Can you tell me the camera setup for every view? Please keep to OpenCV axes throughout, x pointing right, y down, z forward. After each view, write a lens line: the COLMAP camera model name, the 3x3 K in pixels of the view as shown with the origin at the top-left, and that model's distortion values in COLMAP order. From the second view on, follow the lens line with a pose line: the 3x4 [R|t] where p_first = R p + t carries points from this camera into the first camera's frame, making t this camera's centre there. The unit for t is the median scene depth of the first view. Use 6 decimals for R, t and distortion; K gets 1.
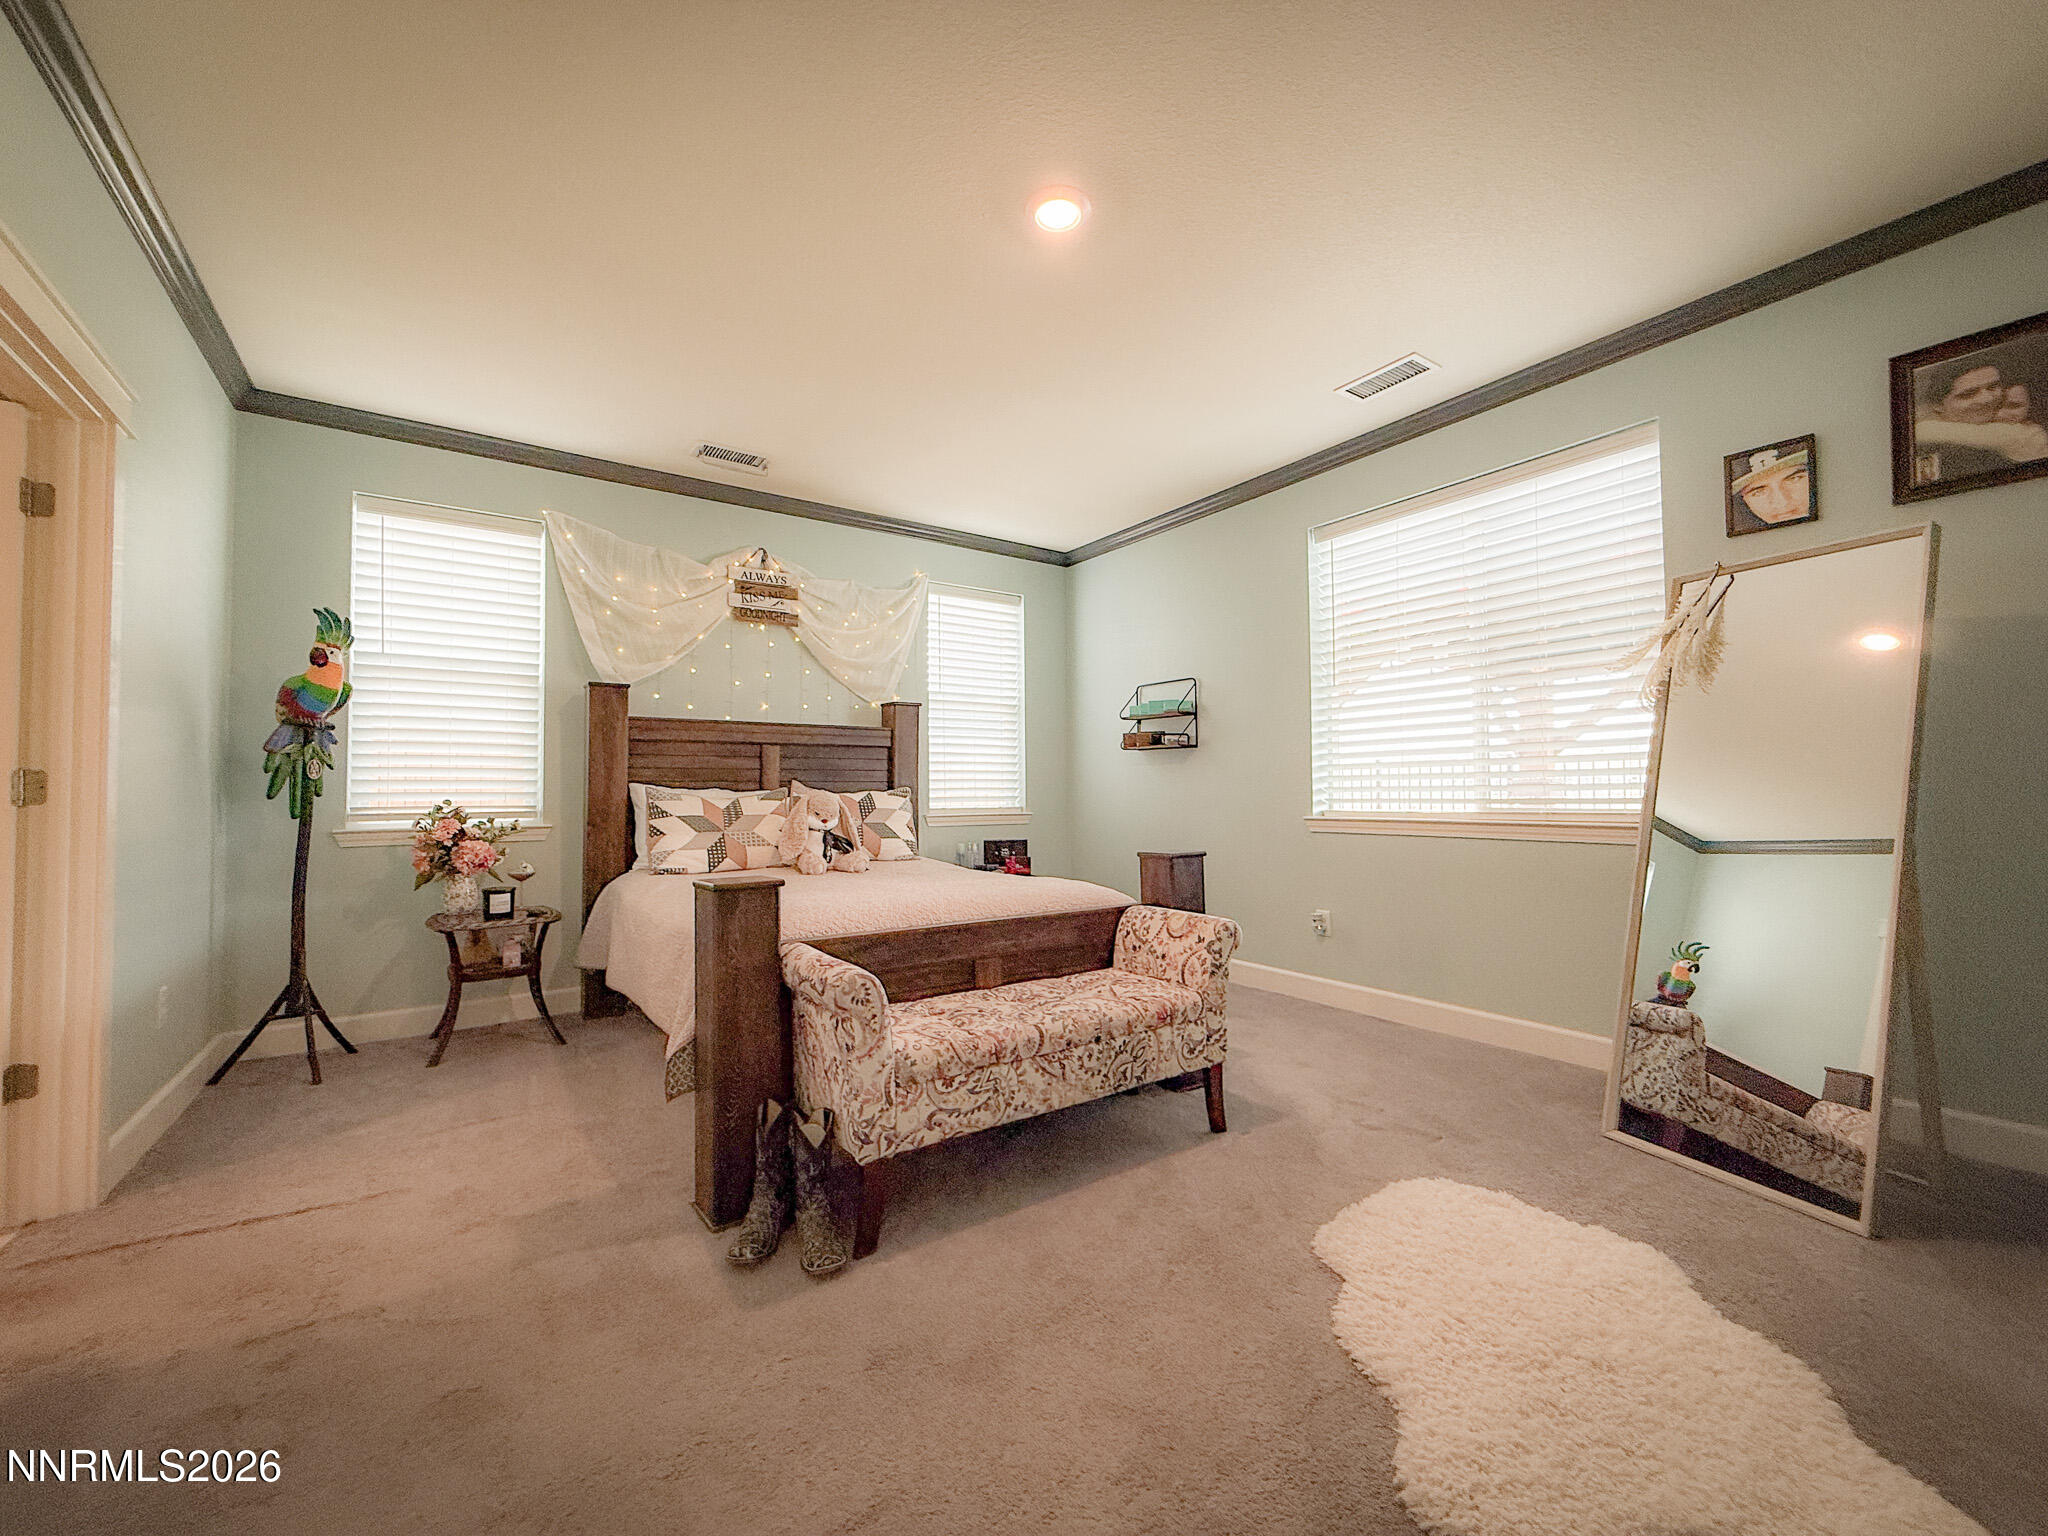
lens RADIAL K [[823.2, 0, 1024.0], [0, 823.2, 768.0], [0, 0, 1]] dist [0.001682, 0.000194]
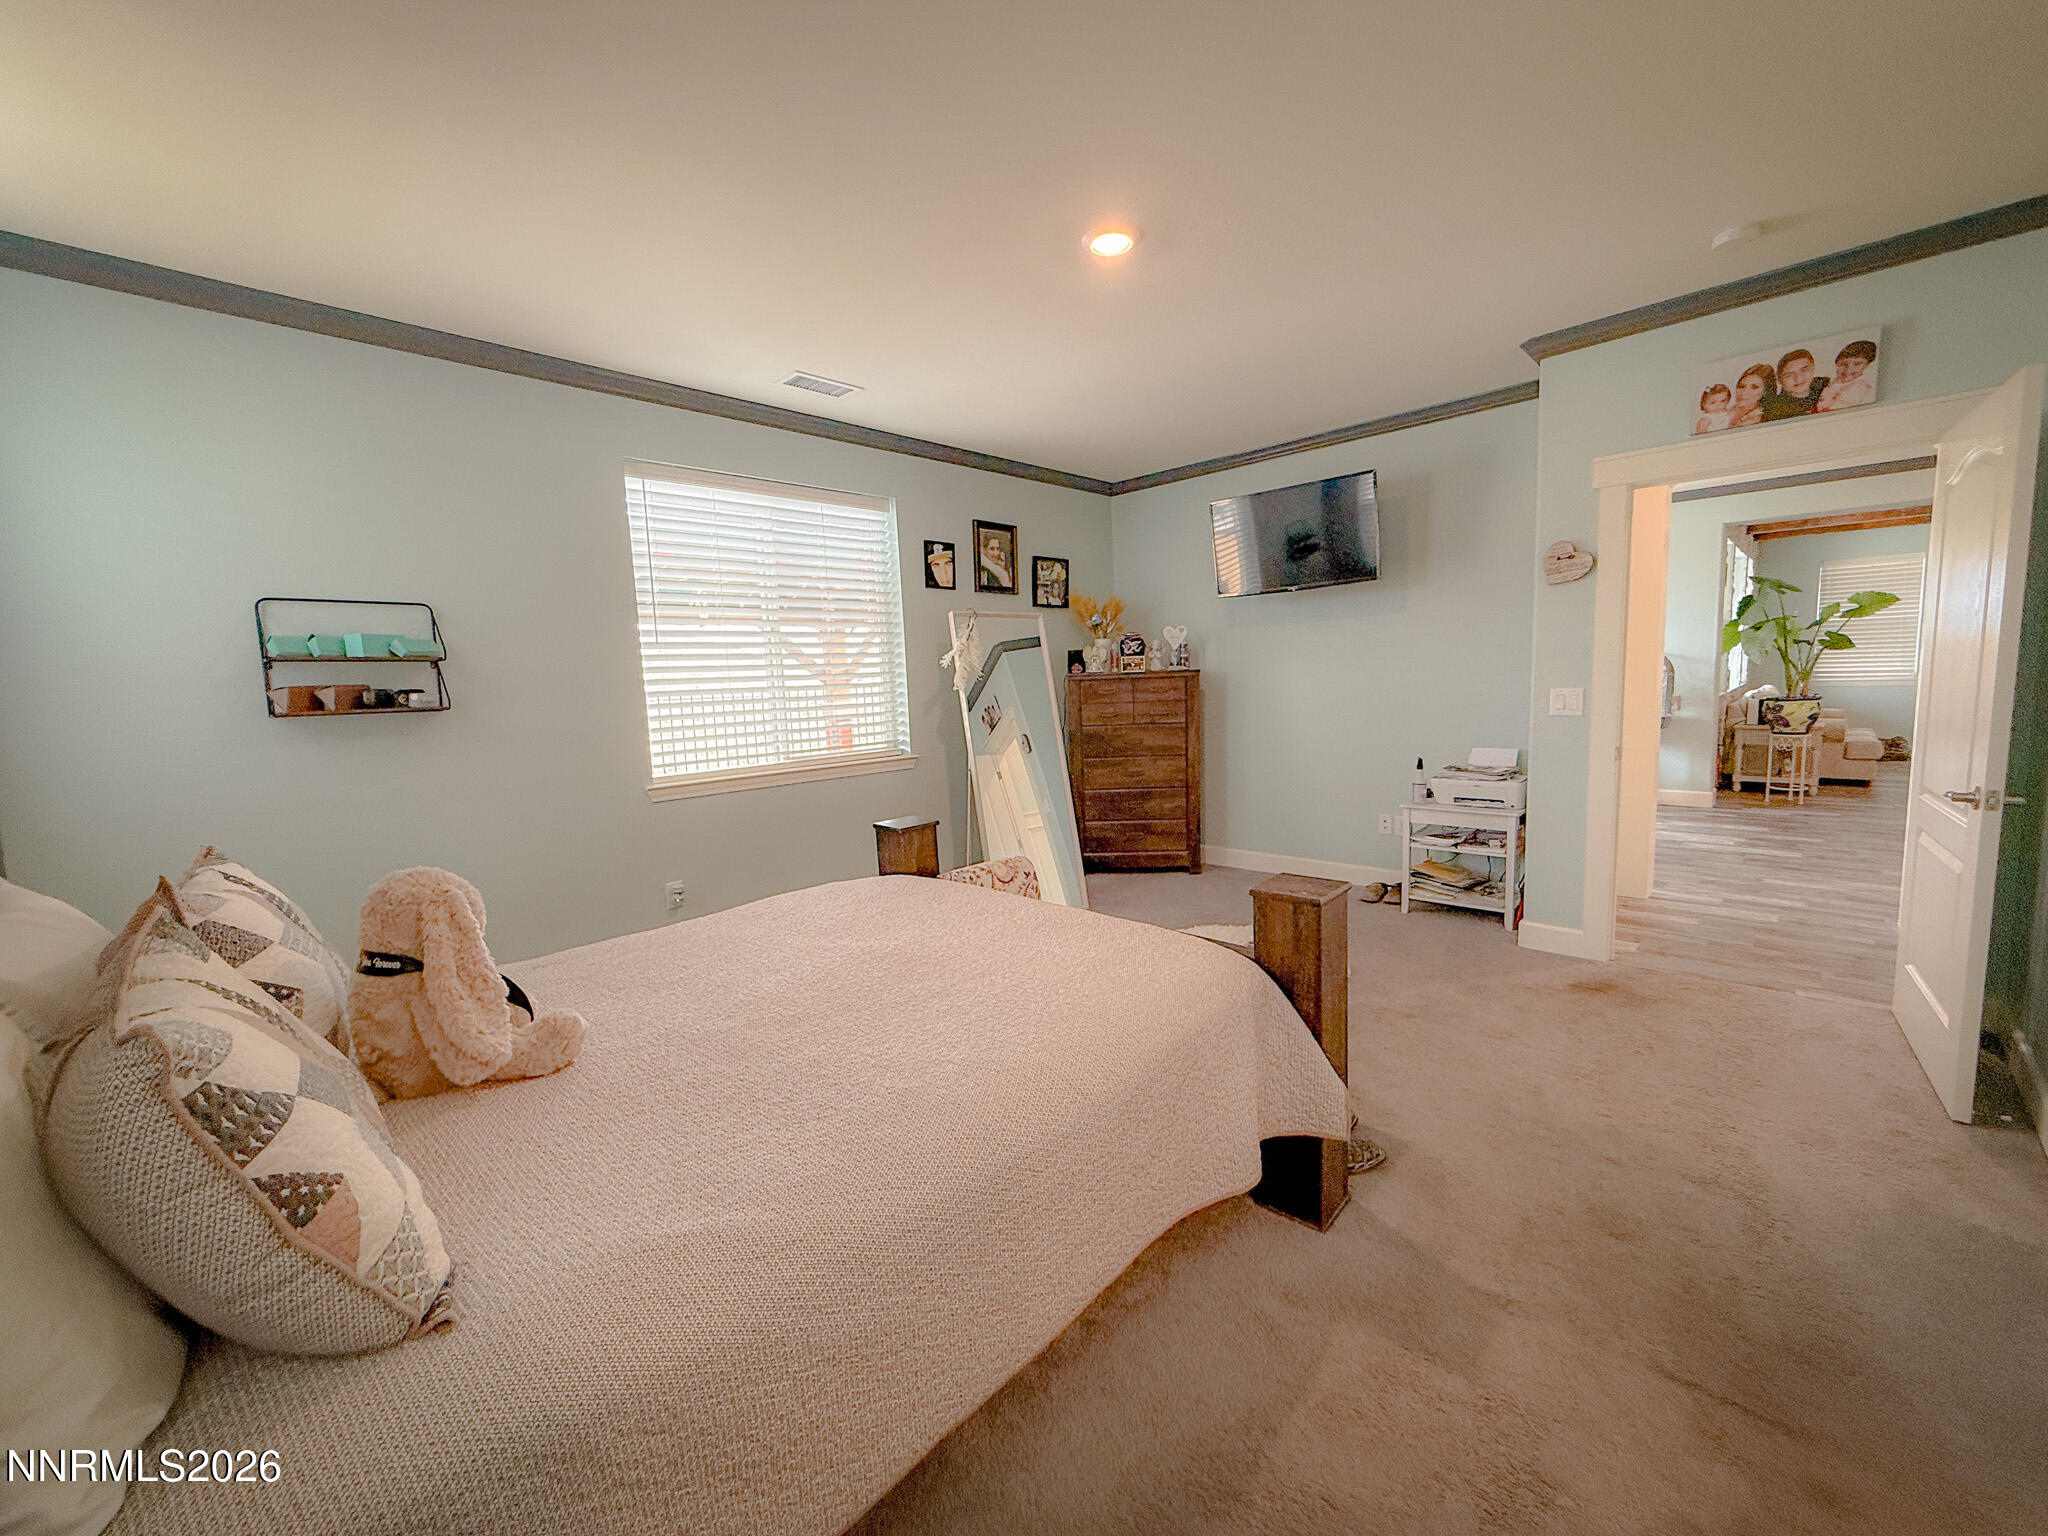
lens RADIAL K [[823.2, 0, 1024.0], [0, 823.2, 768.0], [0, 0, 1]] dist [0.001682, 0.000194]
pose [[-0.176150, -0.102208, 0.979043, -0.910049], [-0.000440, 0.994603, 0.103753, -0.085220], [-0.984363, 0.017845, -0.175244, 1.115192]]
